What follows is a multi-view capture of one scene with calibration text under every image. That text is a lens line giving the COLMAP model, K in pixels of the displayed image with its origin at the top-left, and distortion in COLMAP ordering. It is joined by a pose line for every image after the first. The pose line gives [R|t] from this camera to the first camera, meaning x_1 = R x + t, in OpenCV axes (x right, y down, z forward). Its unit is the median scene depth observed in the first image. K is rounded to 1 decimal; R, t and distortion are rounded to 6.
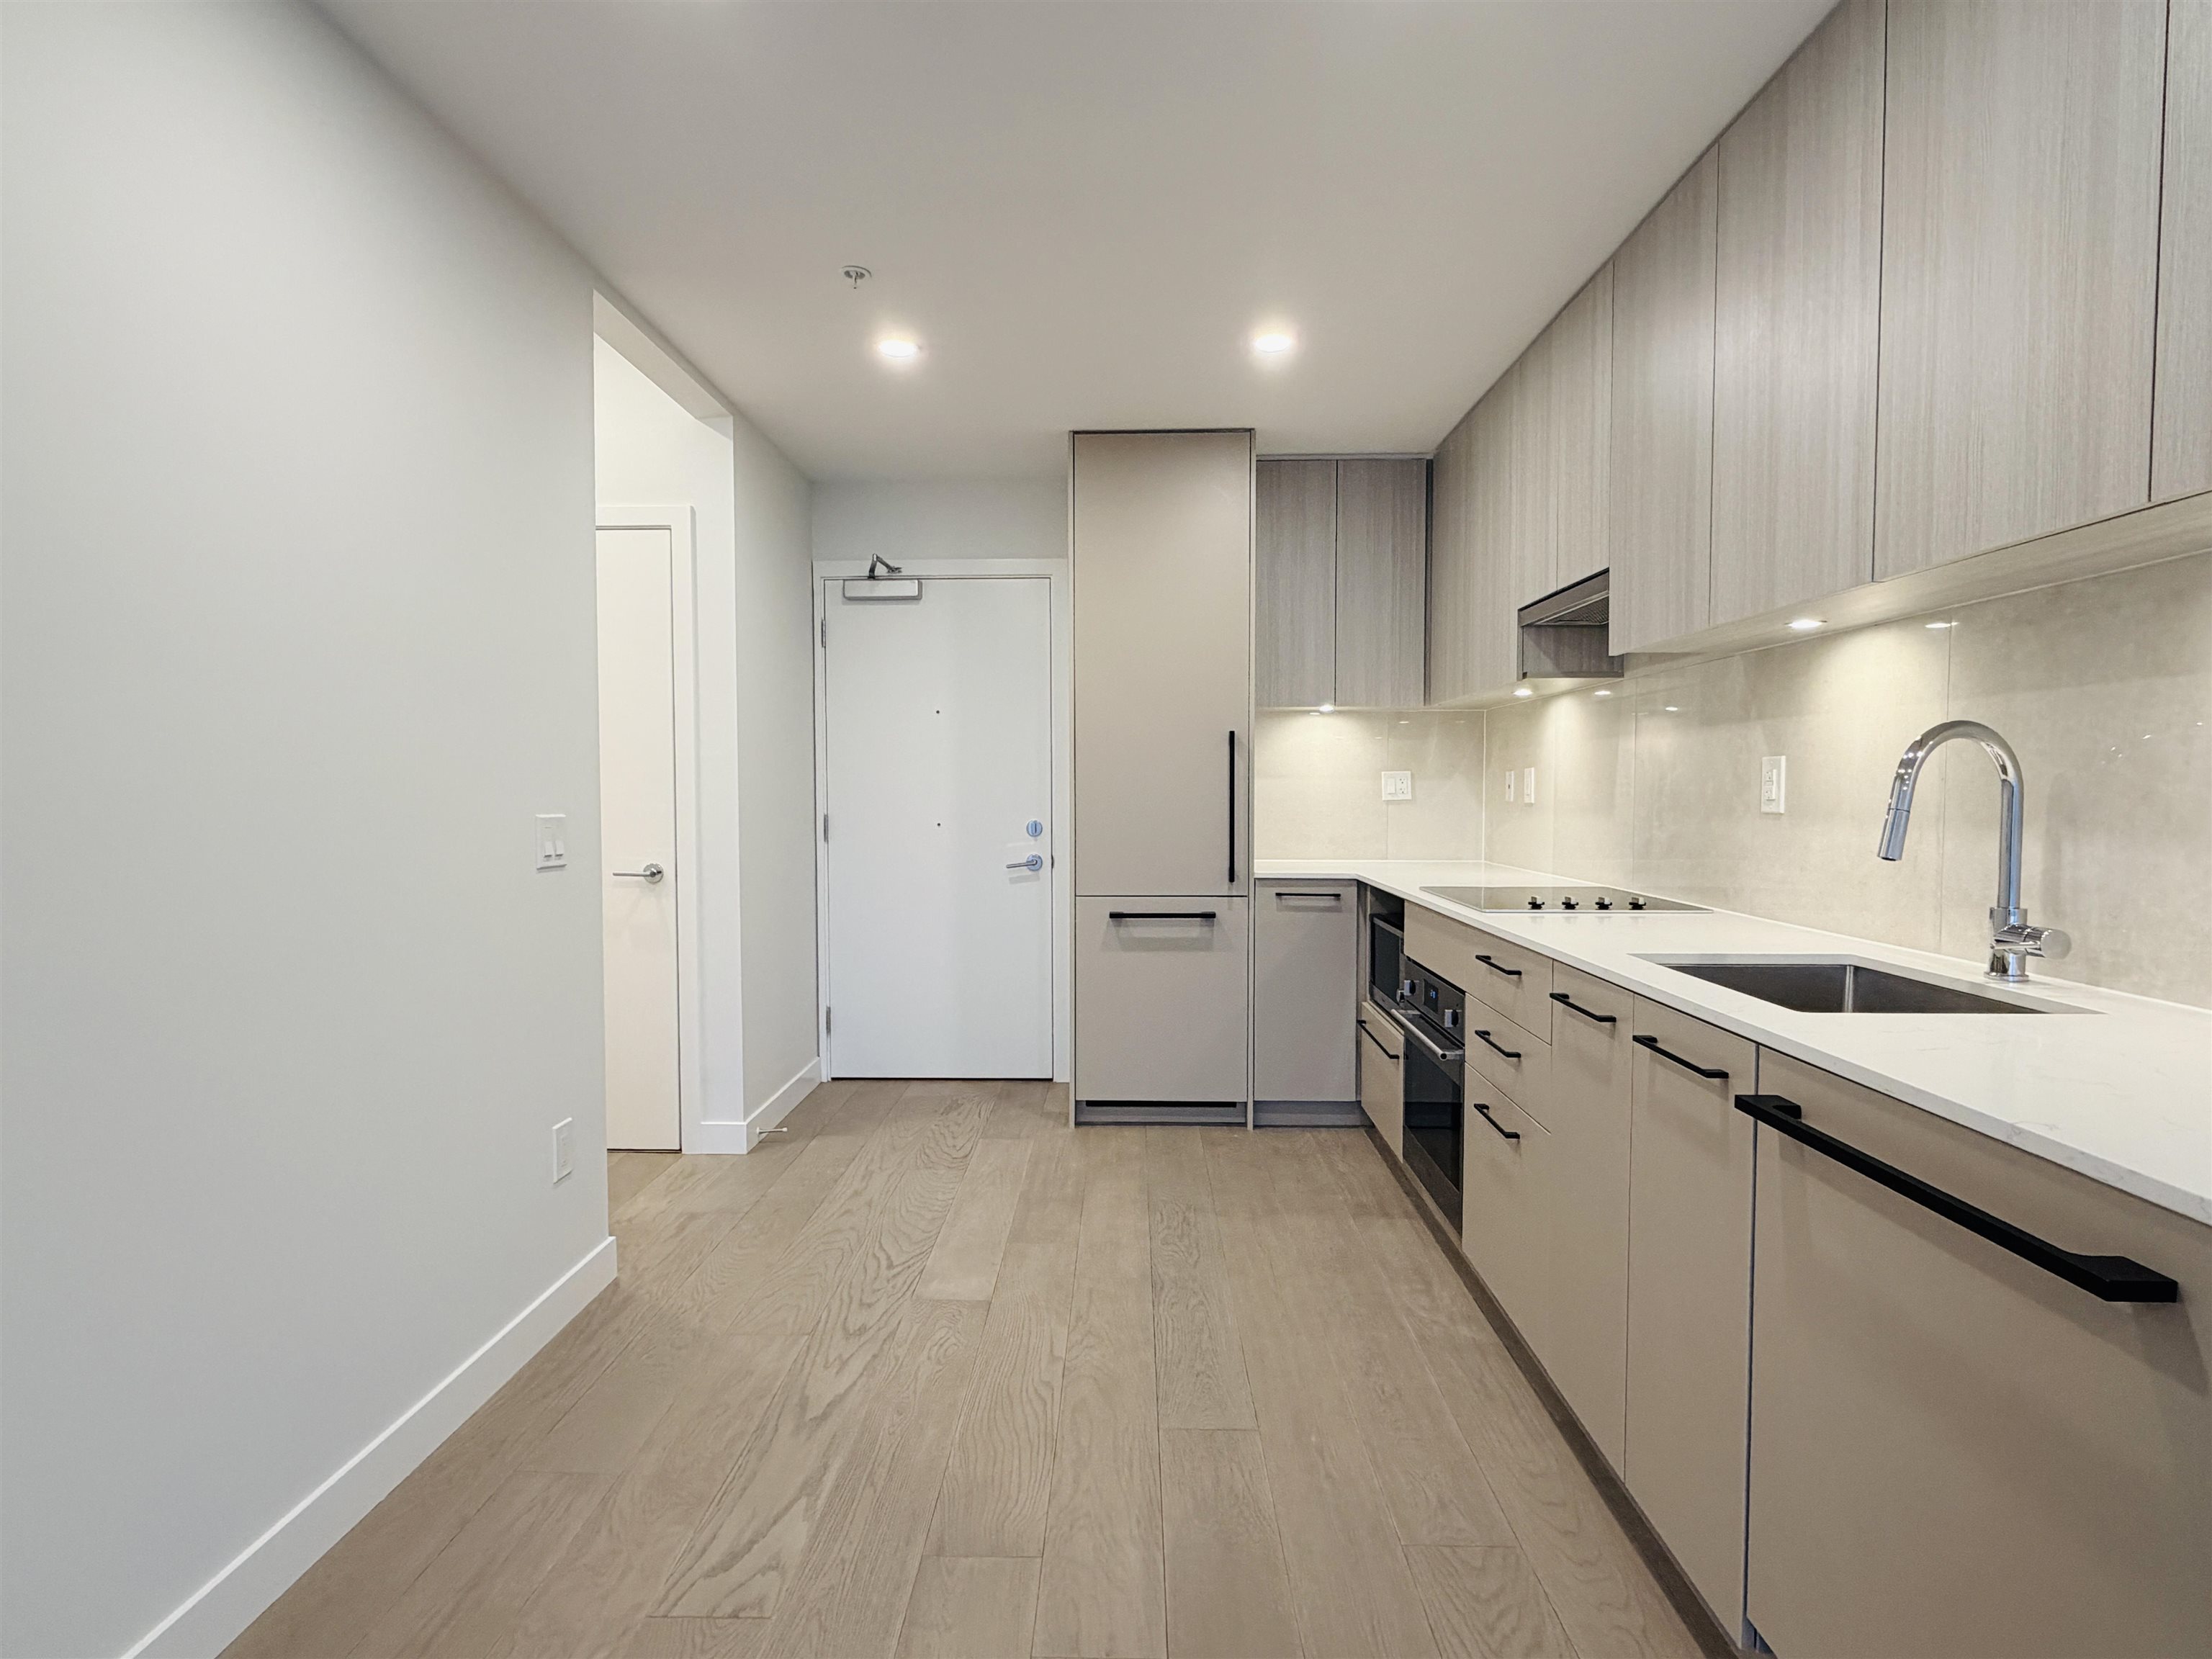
lens RADIAL K [[1121.7, 0, 1101.5], [0, 1121.7, 840.7], [0, 0, 1]] dist [-0.001649, -0.000603]
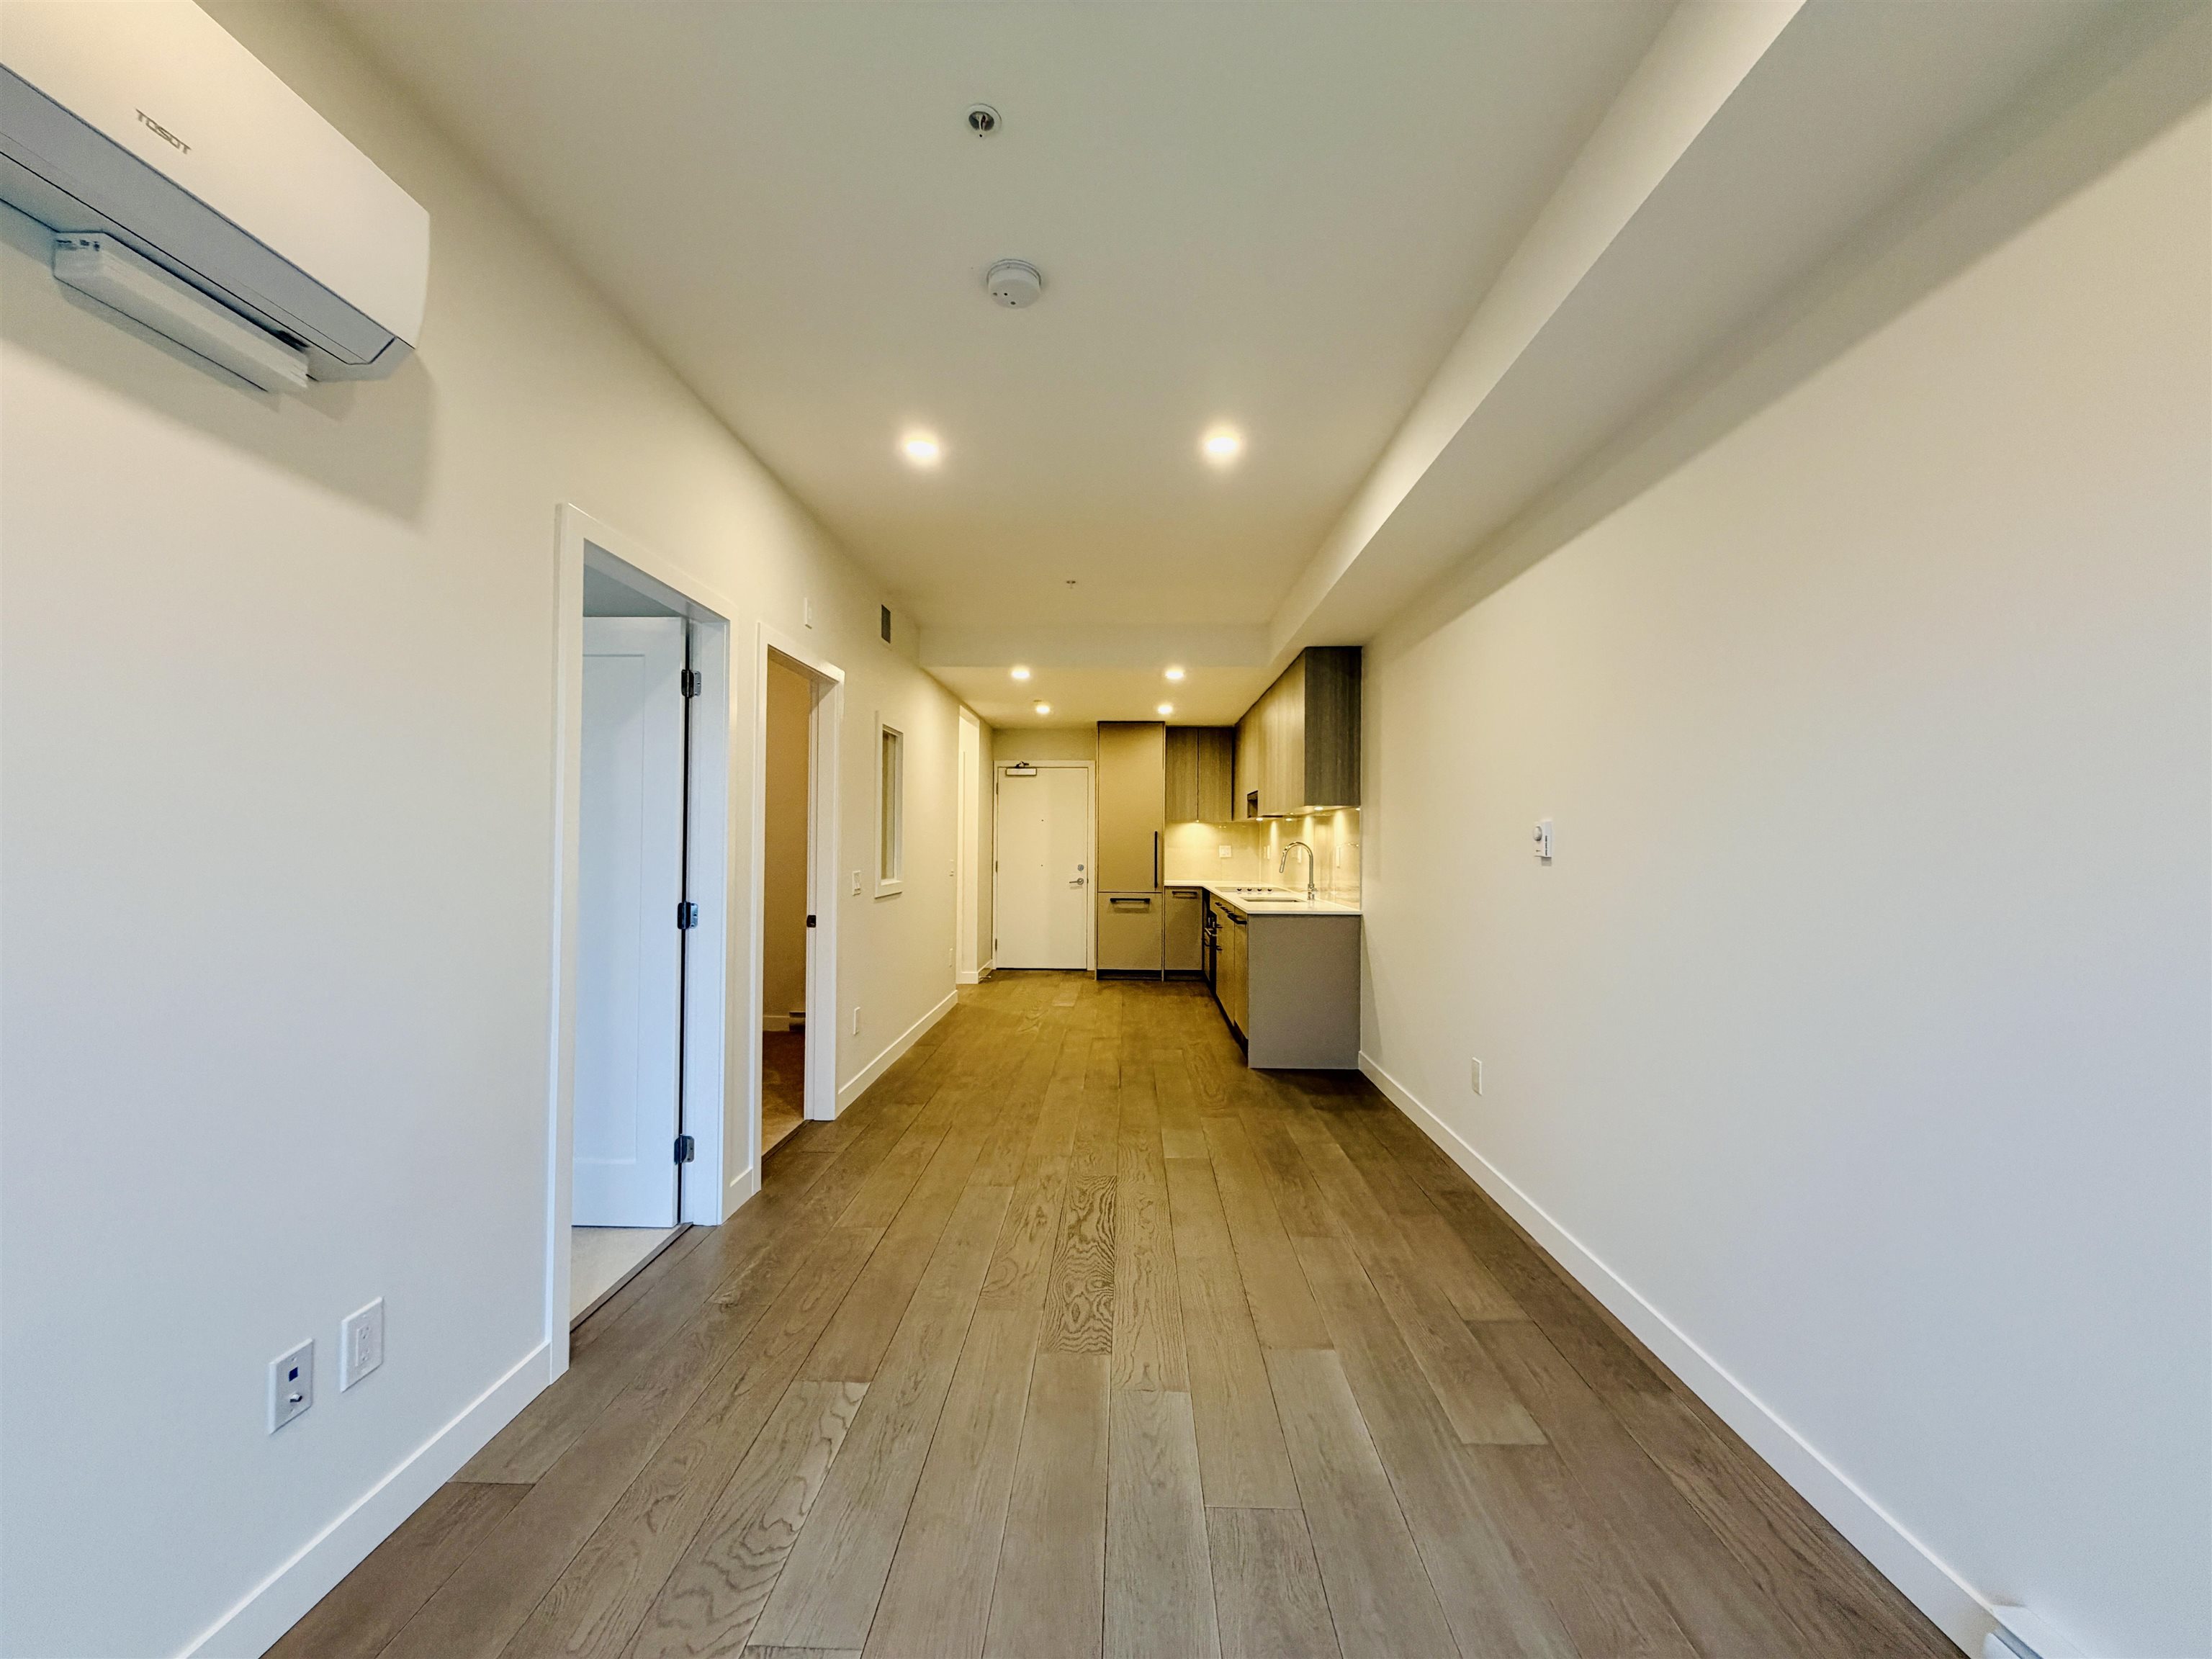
lens RADIAL K [[879.4, 0, 1101.0], [0, 879.4, 831.0], [0, 0, 1]] dist [0.000681, 0.000156]
pose [[0.999949, 0.008442, -0.005623, -0.004533], [-0.008763, 0.998173, -0.059780, 0.028815], [0.005108, 0.059826, 0.998196, -1.109893]]
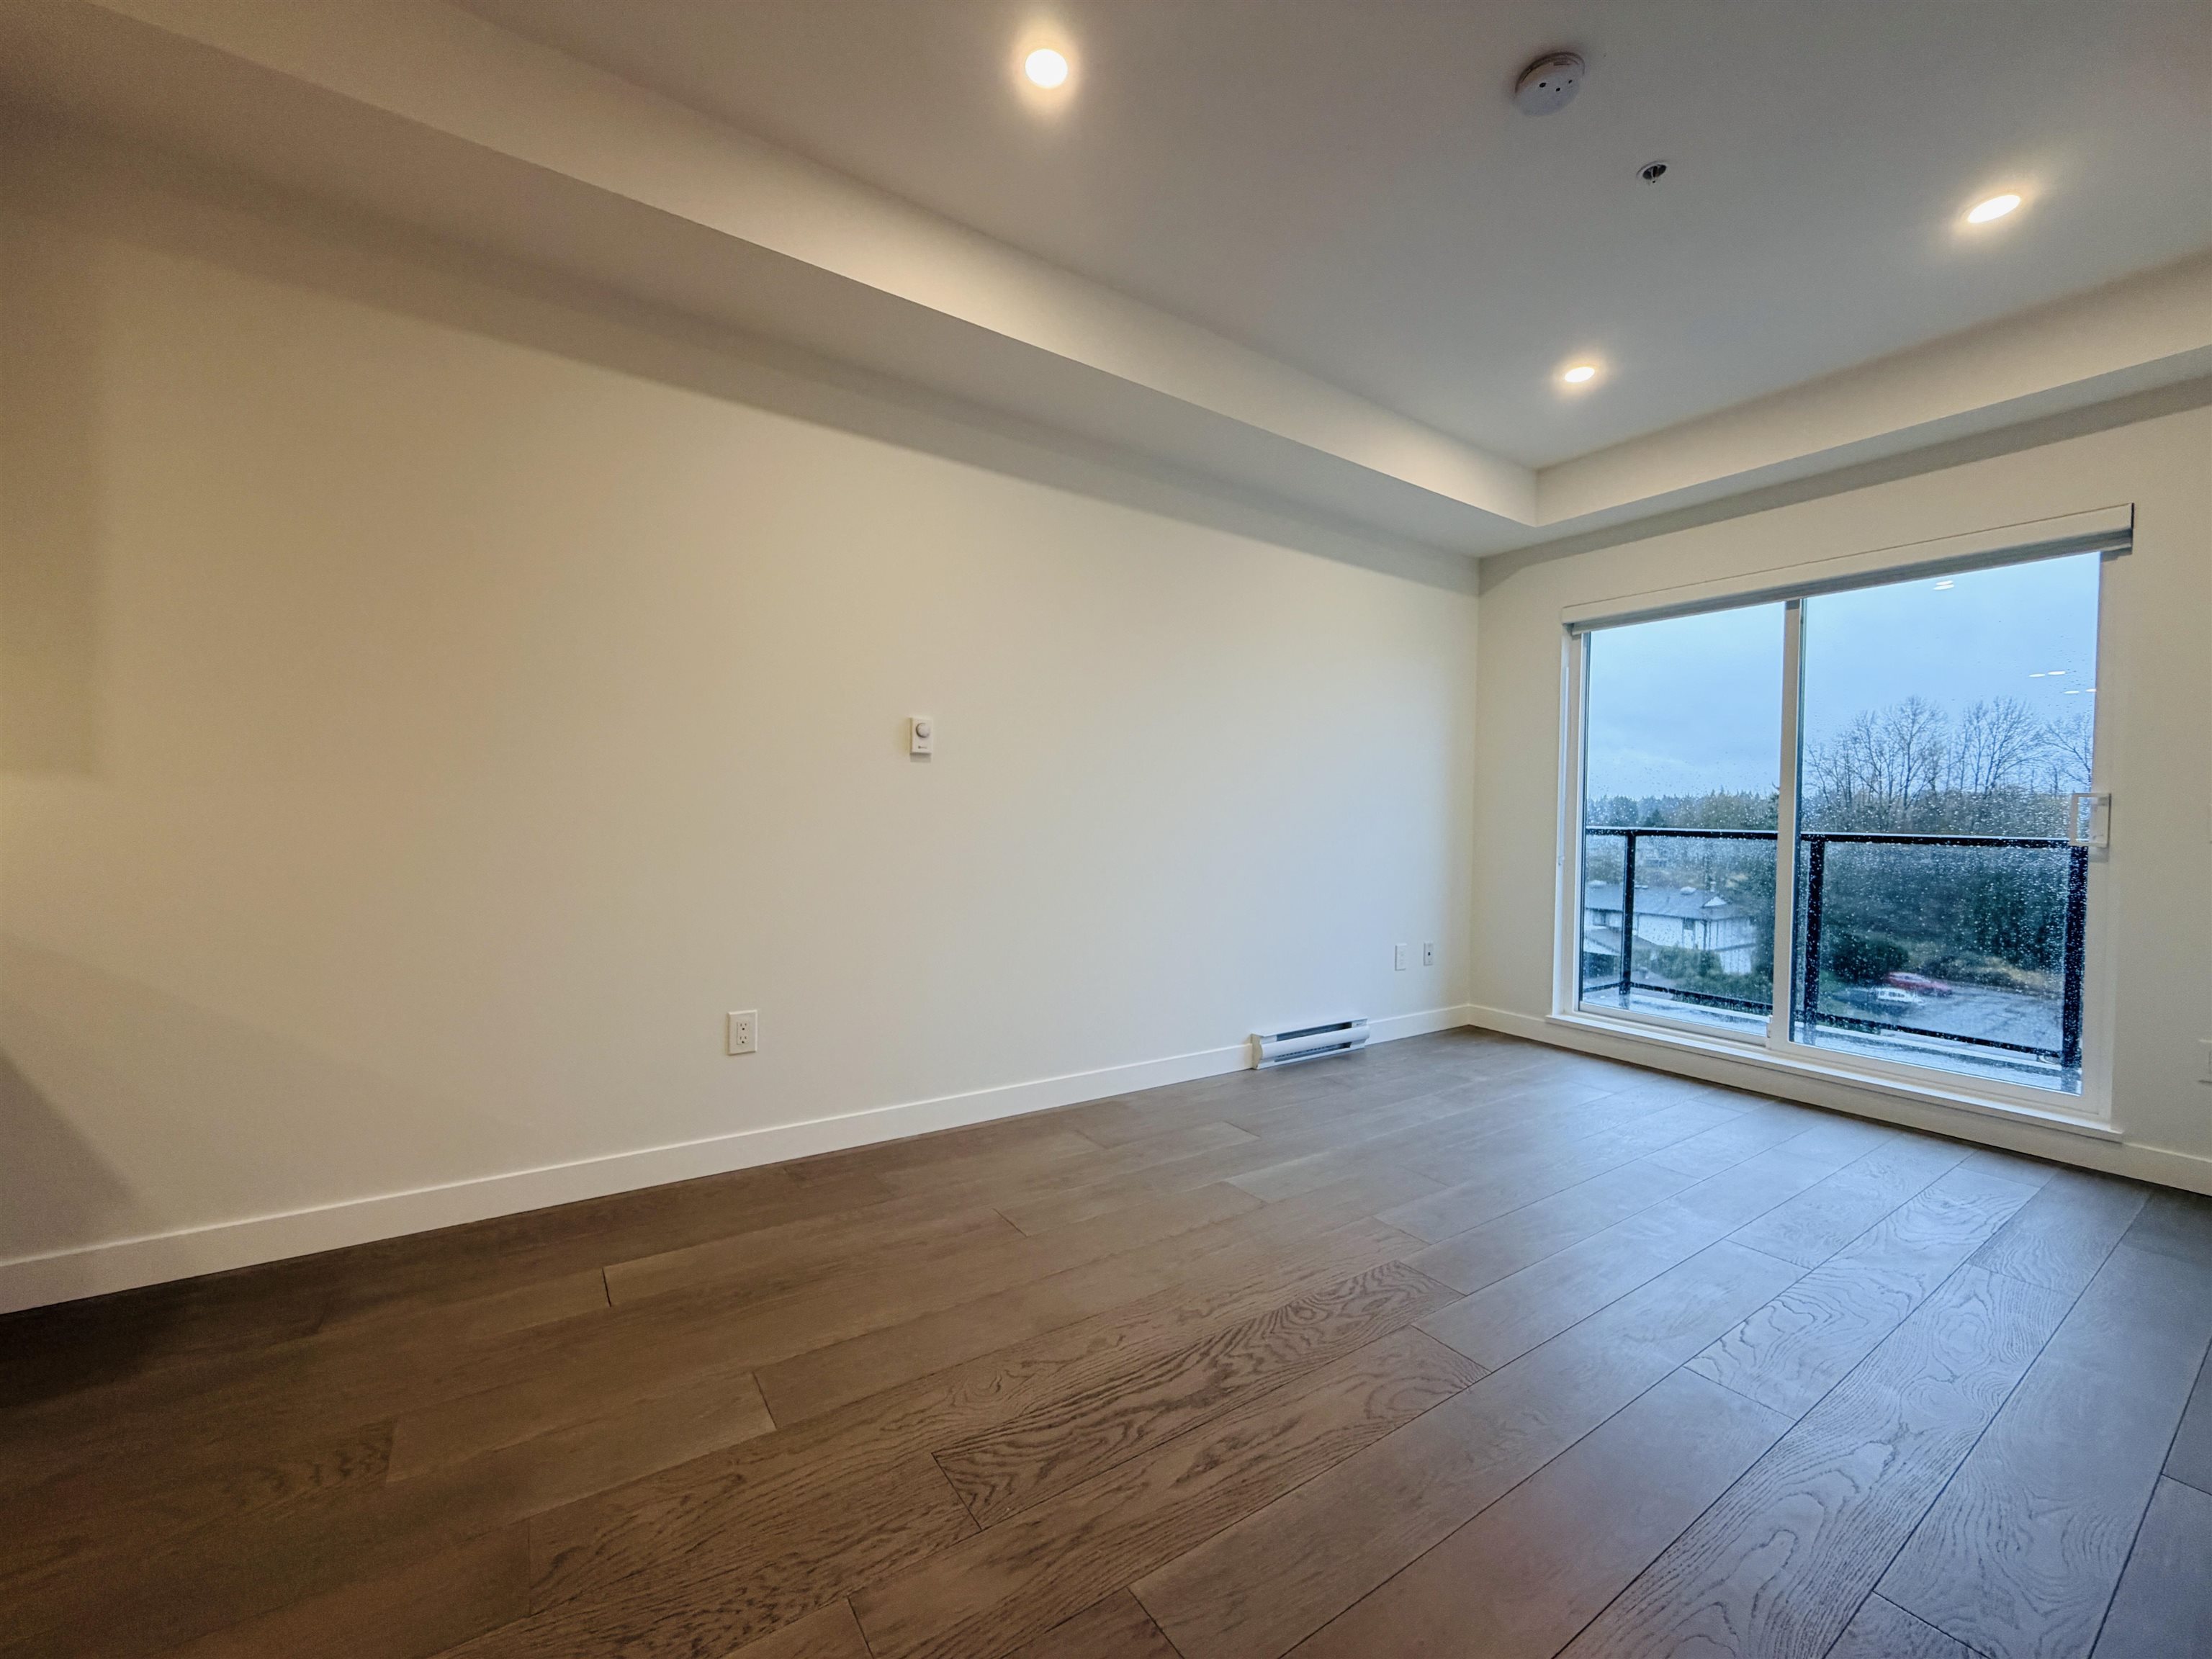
lens RADIAL K [[879.4, 0, 1101.0], [0, 879.4, 831.0], [0, 0, 1]] dist [0.000681, 0.000156]
pose [[-0.578690, -0.023164, 0.815219, -0.331514], [0.018282, 0.998977, 0.041364, 0.040687], [-0.815343, 0.038841, -0.577674, -0.066504]]
